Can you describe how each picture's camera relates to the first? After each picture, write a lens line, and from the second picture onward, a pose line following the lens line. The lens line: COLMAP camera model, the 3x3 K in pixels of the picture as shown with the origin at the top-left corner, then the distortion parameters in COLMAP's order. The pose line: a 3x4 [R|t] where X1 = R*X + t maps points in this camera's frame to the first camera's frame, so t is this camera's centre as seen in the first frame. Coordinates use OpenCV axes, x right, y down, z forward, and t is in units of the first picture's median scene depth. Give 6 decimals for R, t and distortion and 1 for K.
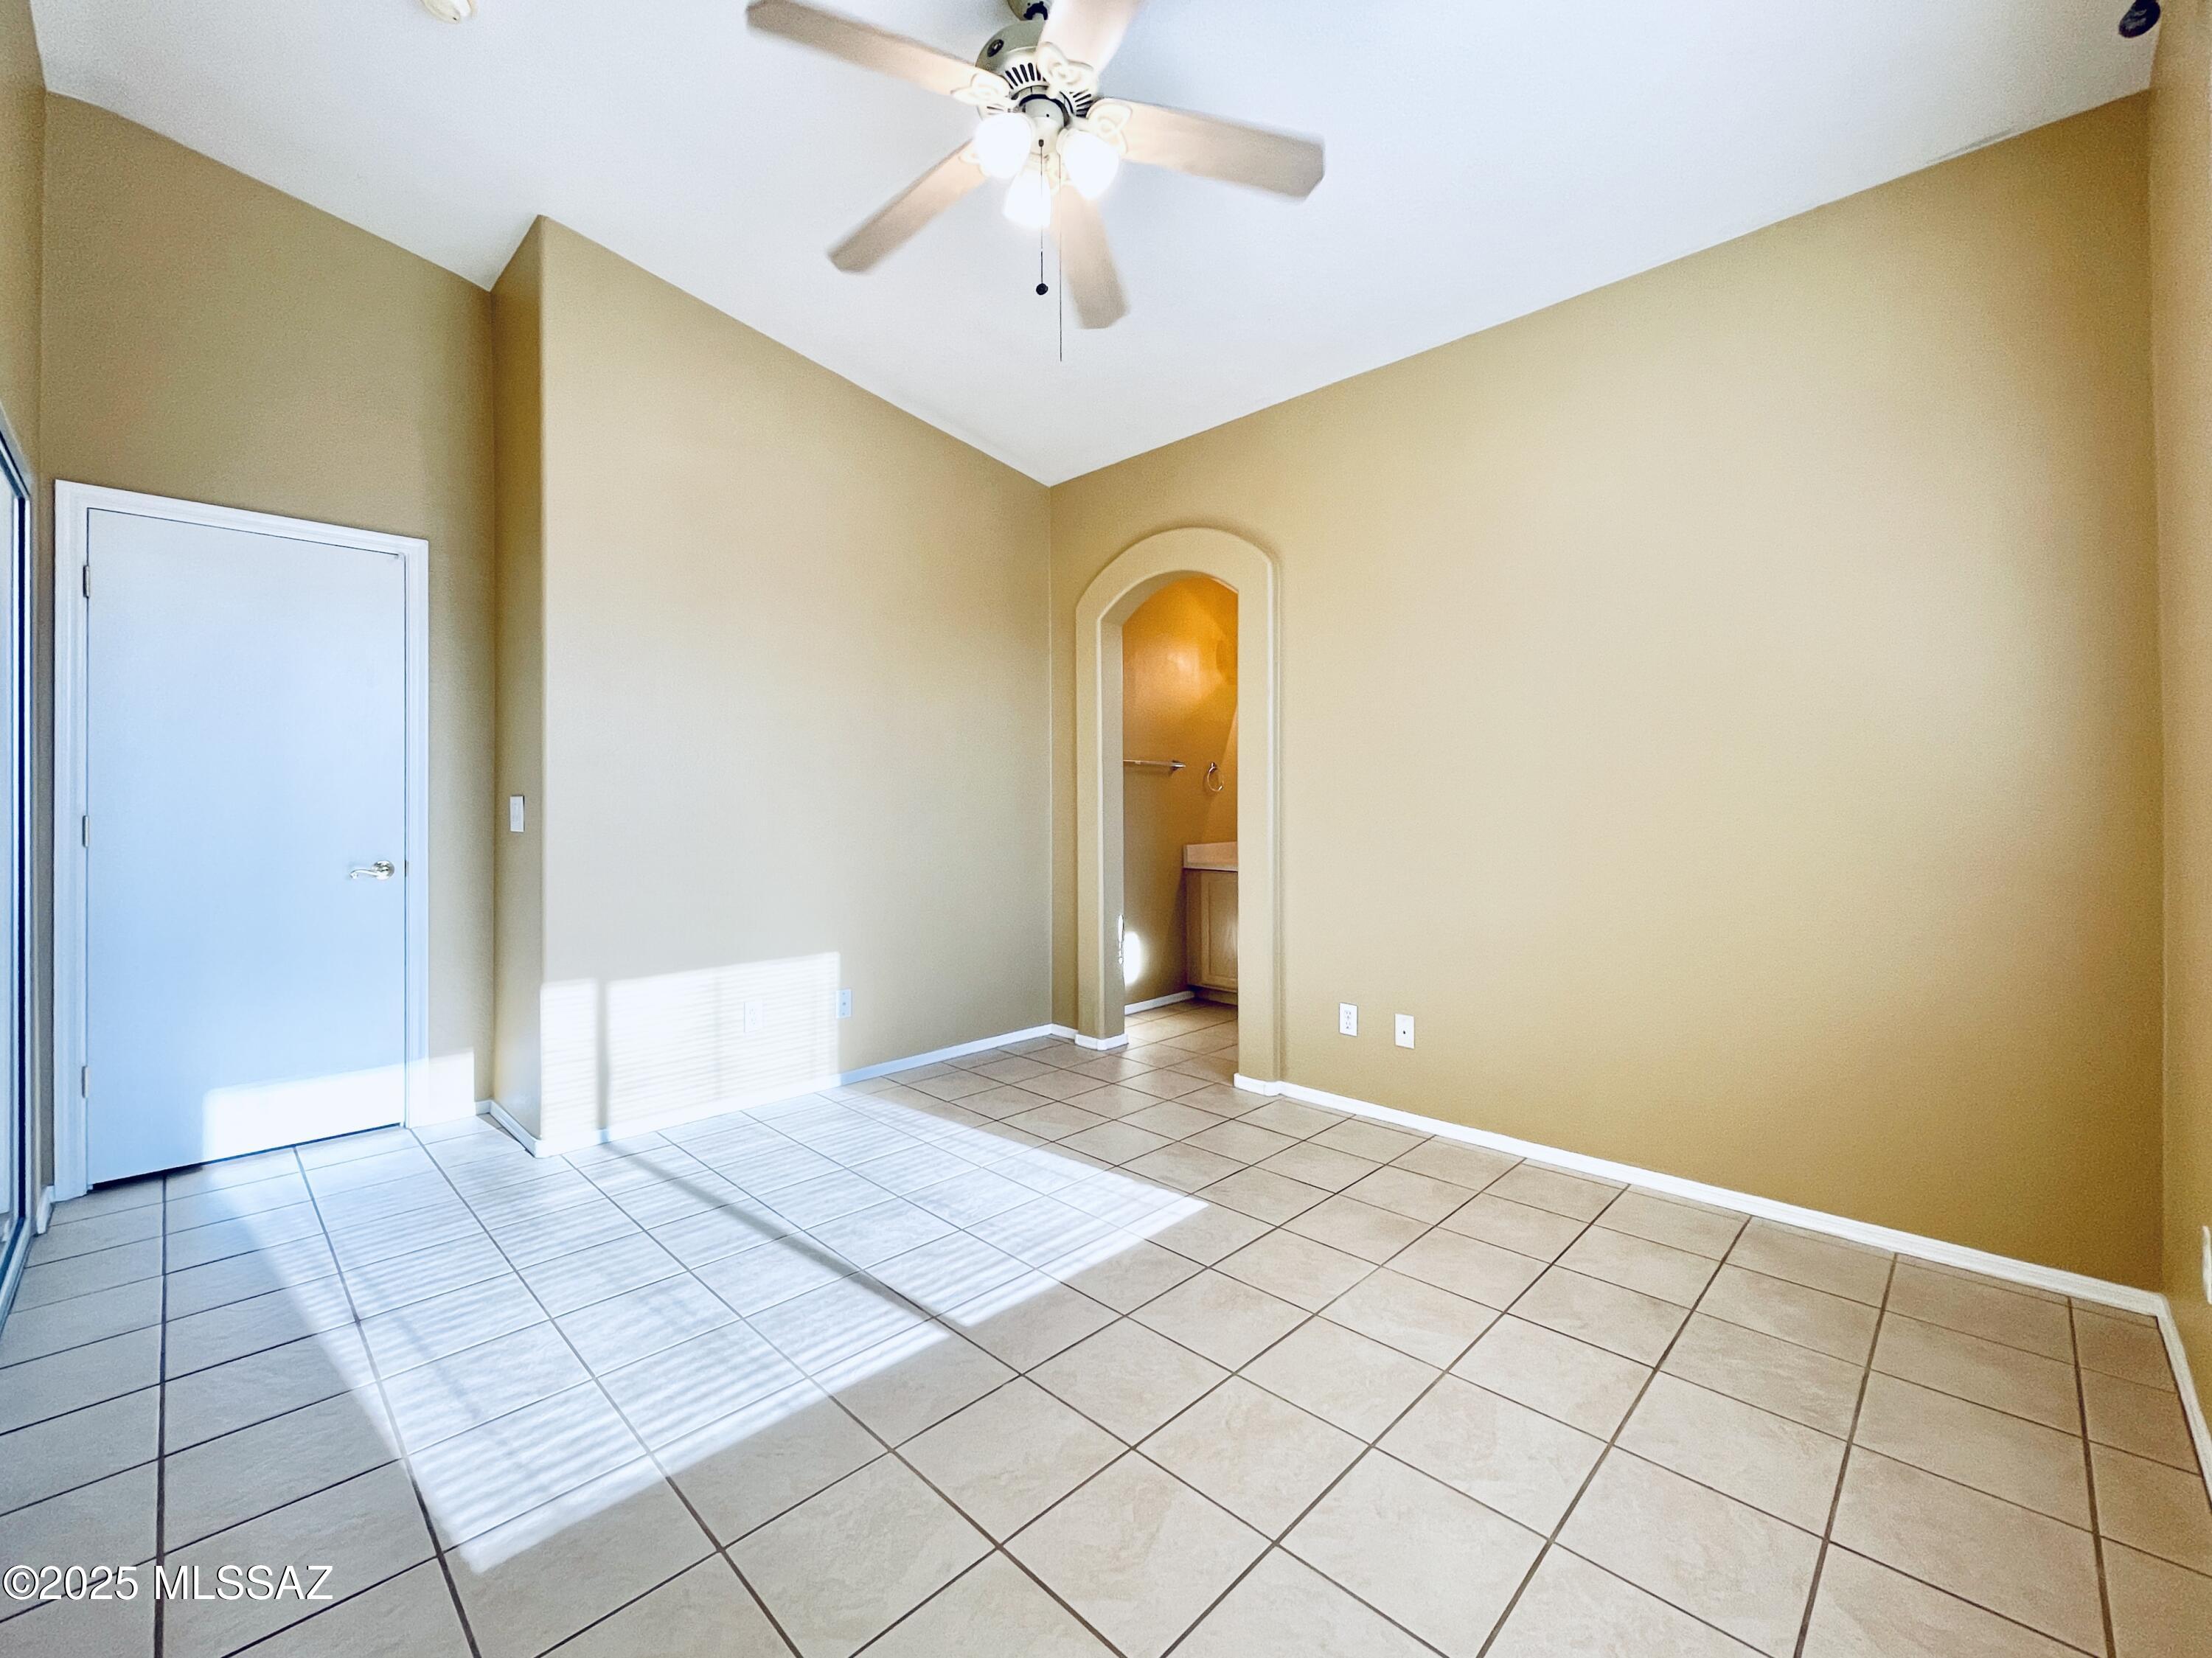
lens RADIAL K [[919.2, 0, 1114.4], [0, 919.2, 799.9], [0, 0, 1]] dist [0.001937, 0.000481]
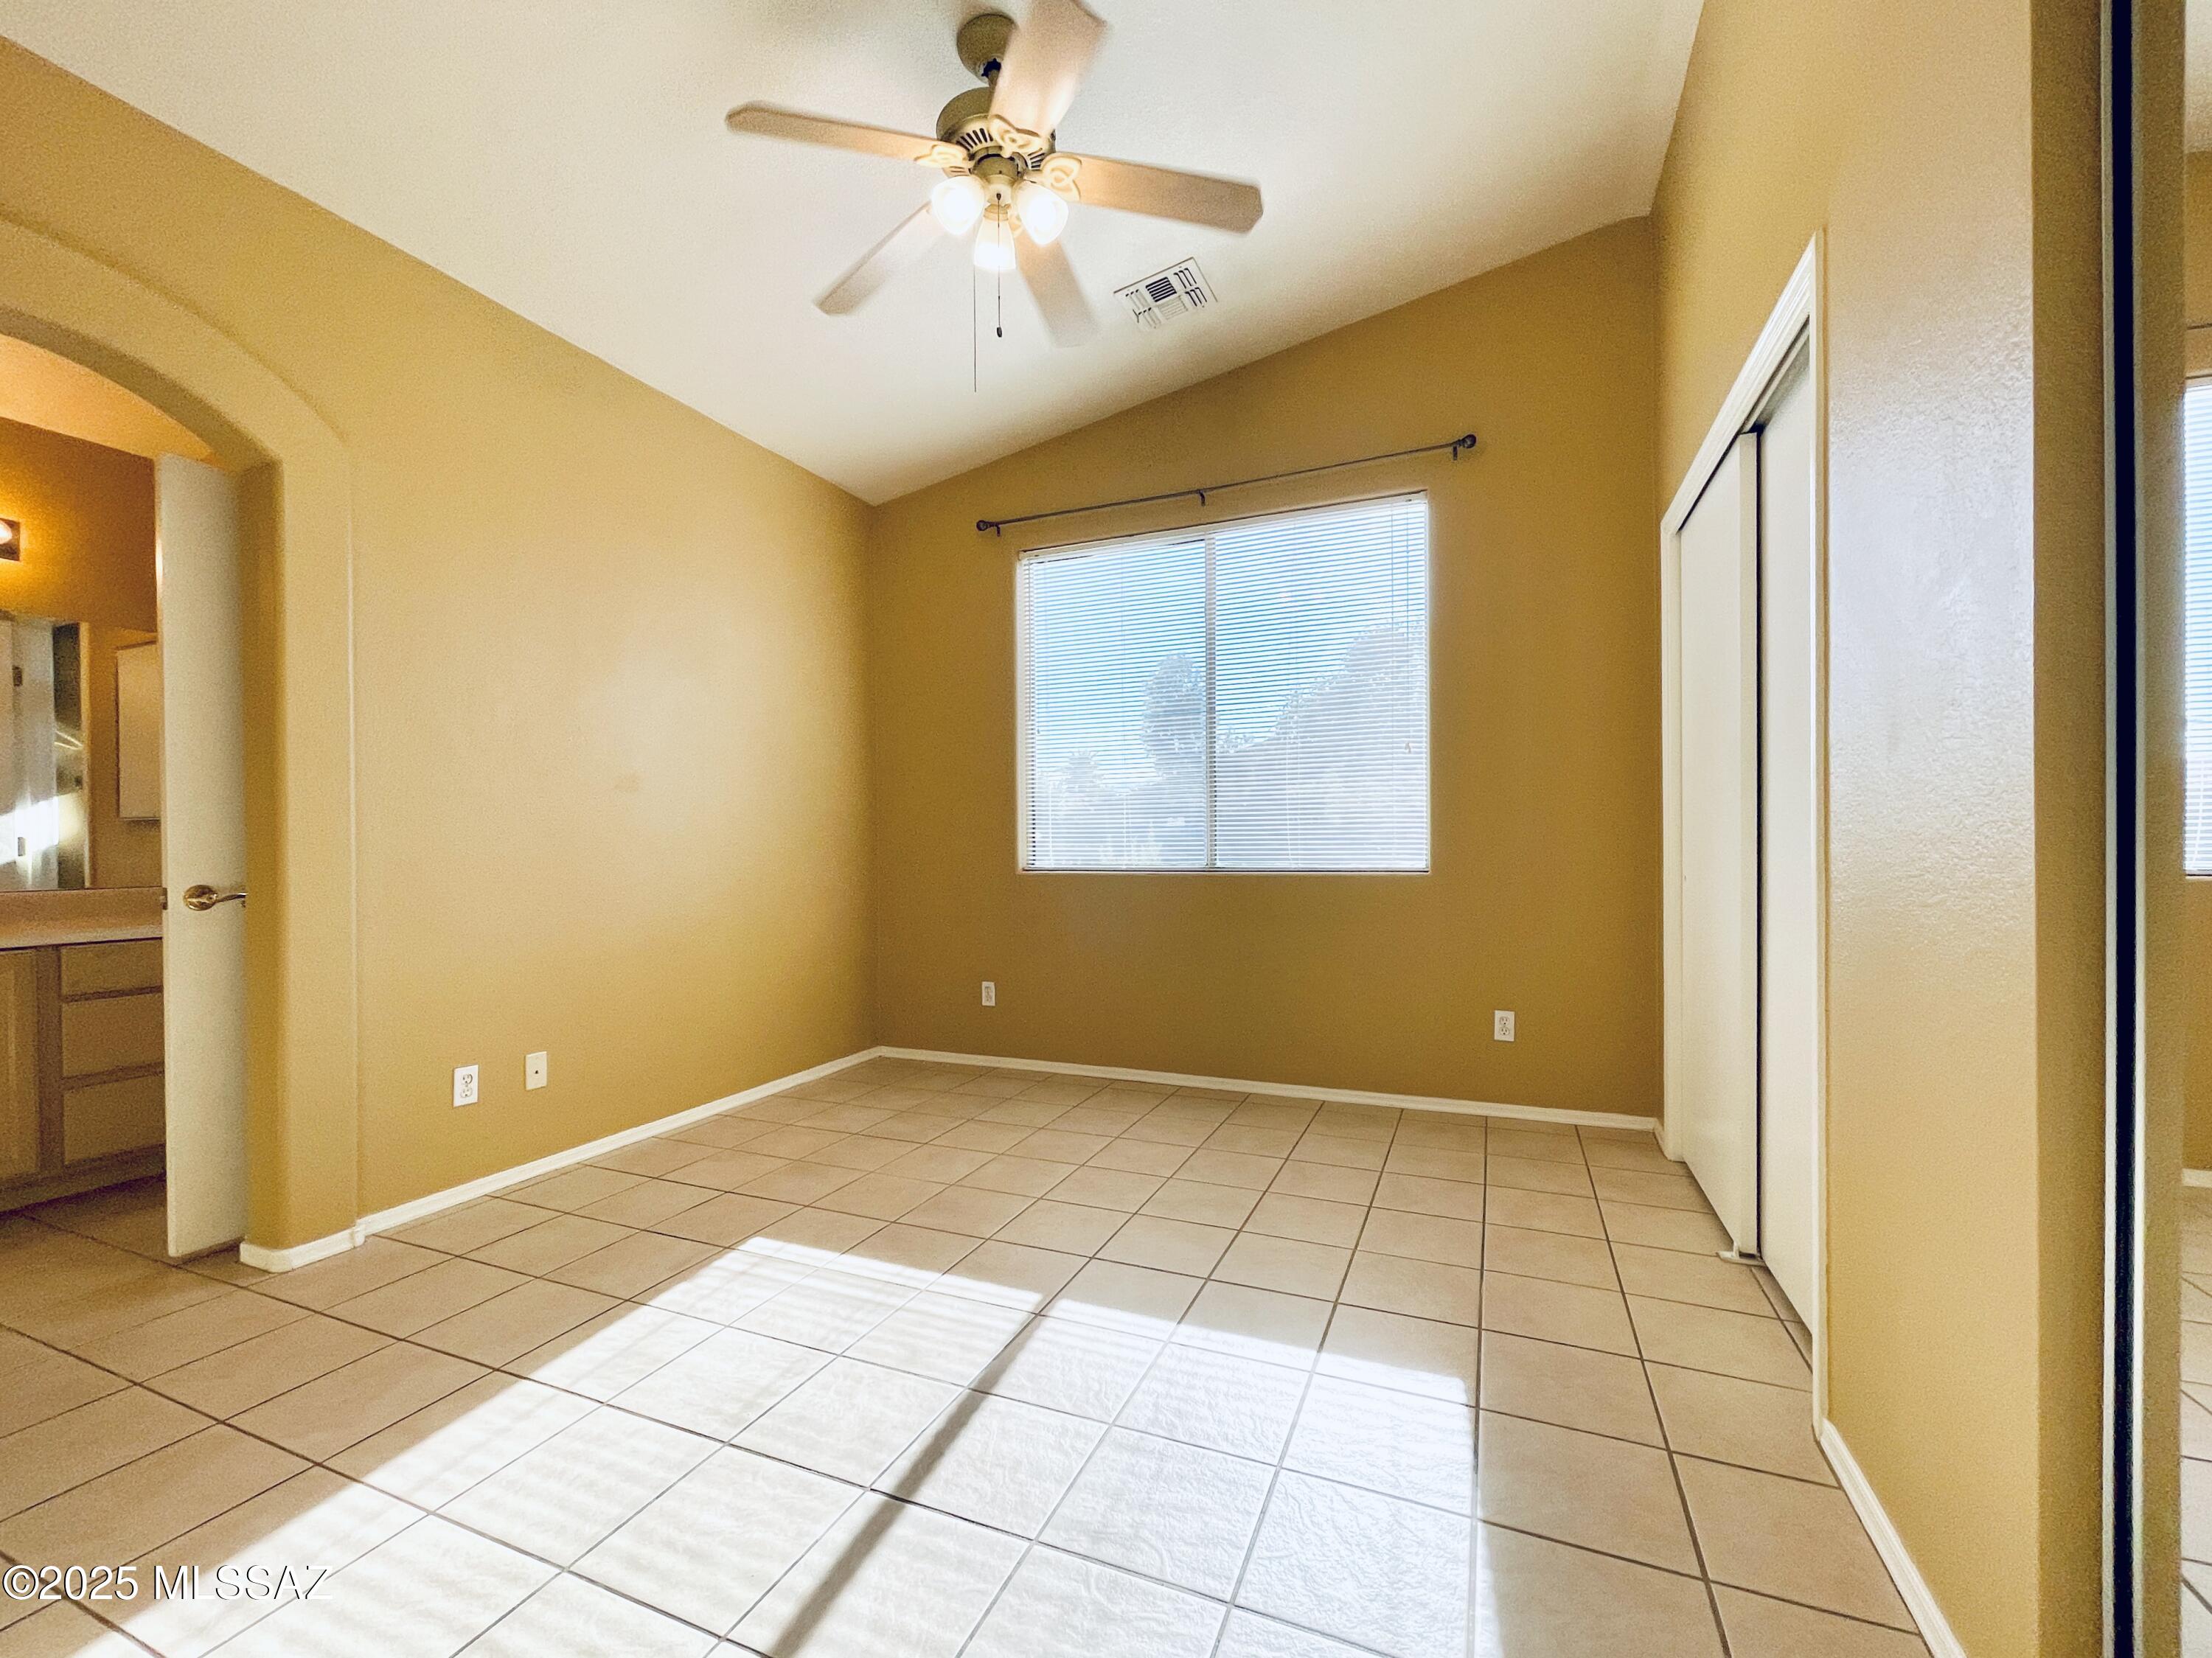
lens RADIAL K [[904.8, 0, 1108.5], [0, 904.8, 841.9], [0, 0, 1]] dist [-0.001660, -0.000027]
pose [[-0.364079, 0.010141, 0.931313, -0.983034], [0.002396, 0.999948, -0.009952, 0.053599], [-0.931365, -0.001392, -0.364084, 1.110001]]
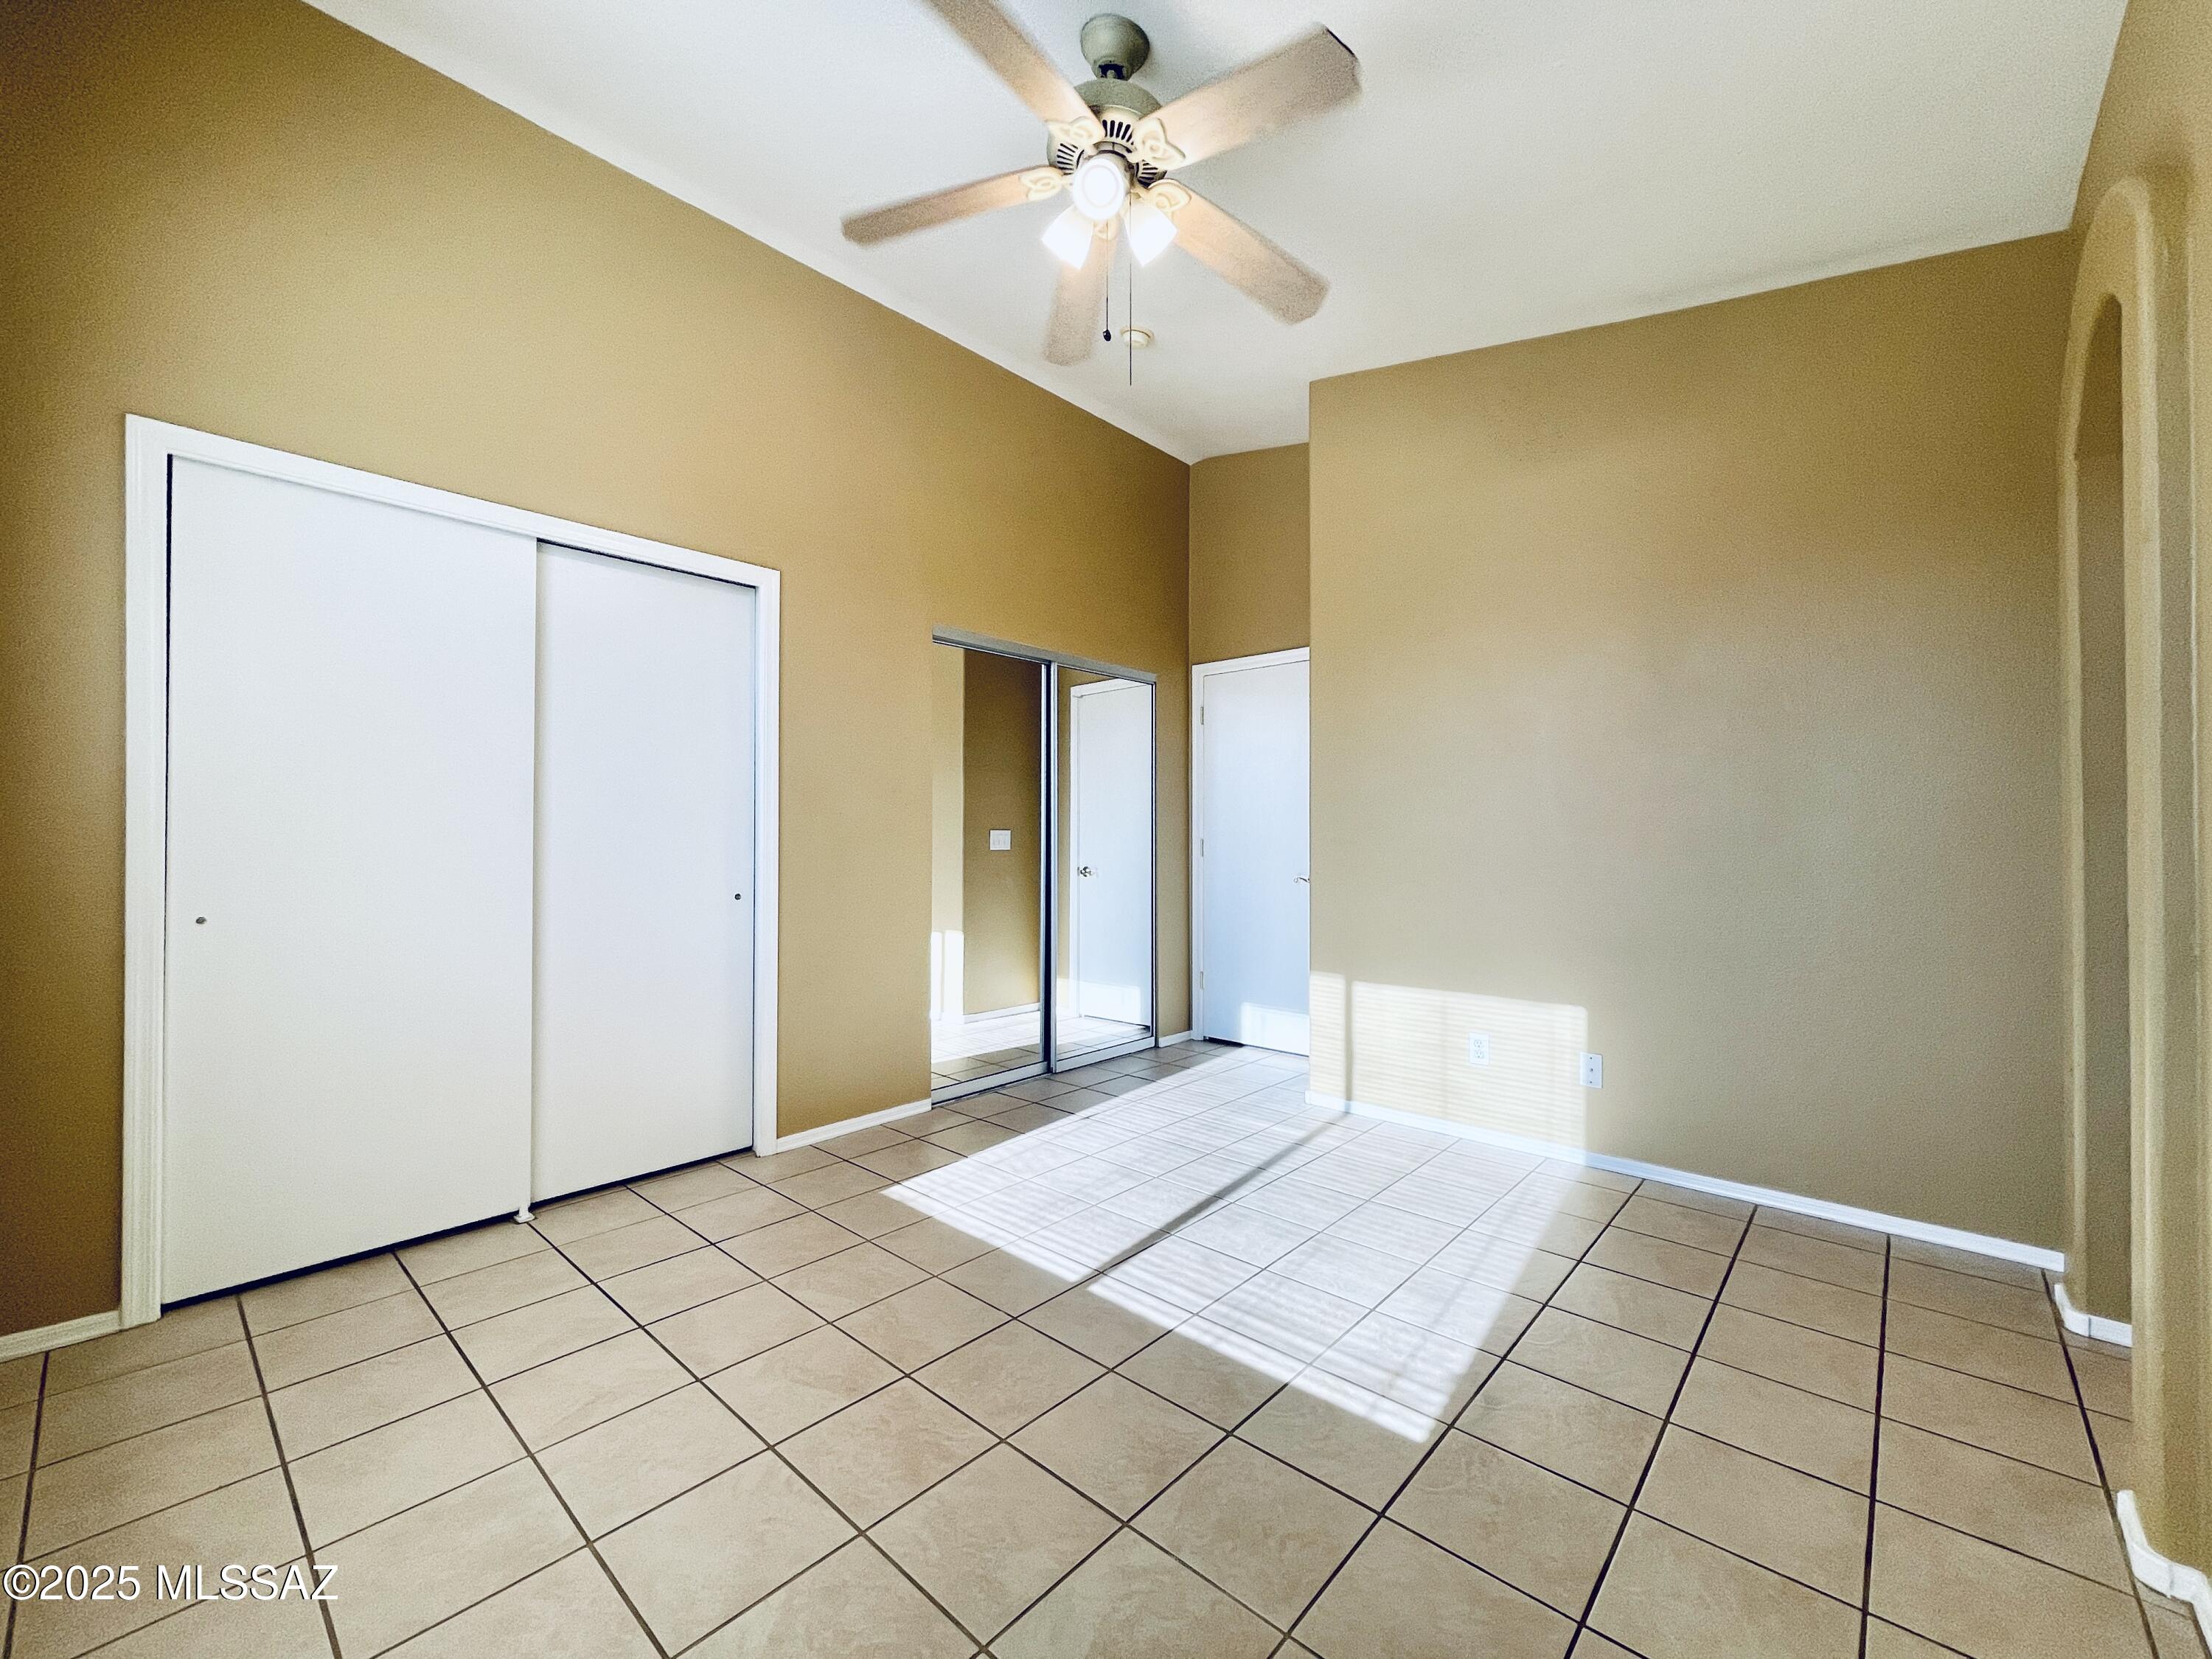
lens RADIAL K [[904.9, 0, 1108.5], [0, 904.9, 842.4], [0, 0, 1]] dist [-0.001660, -0.000027]
pose [[0.035323, 0.006126, -0.999357, 0.812685], [0.004000, 0.999972, 0.006271, 0.010565], [0.999368, -0.004219, 0.035297, 0.839166]]
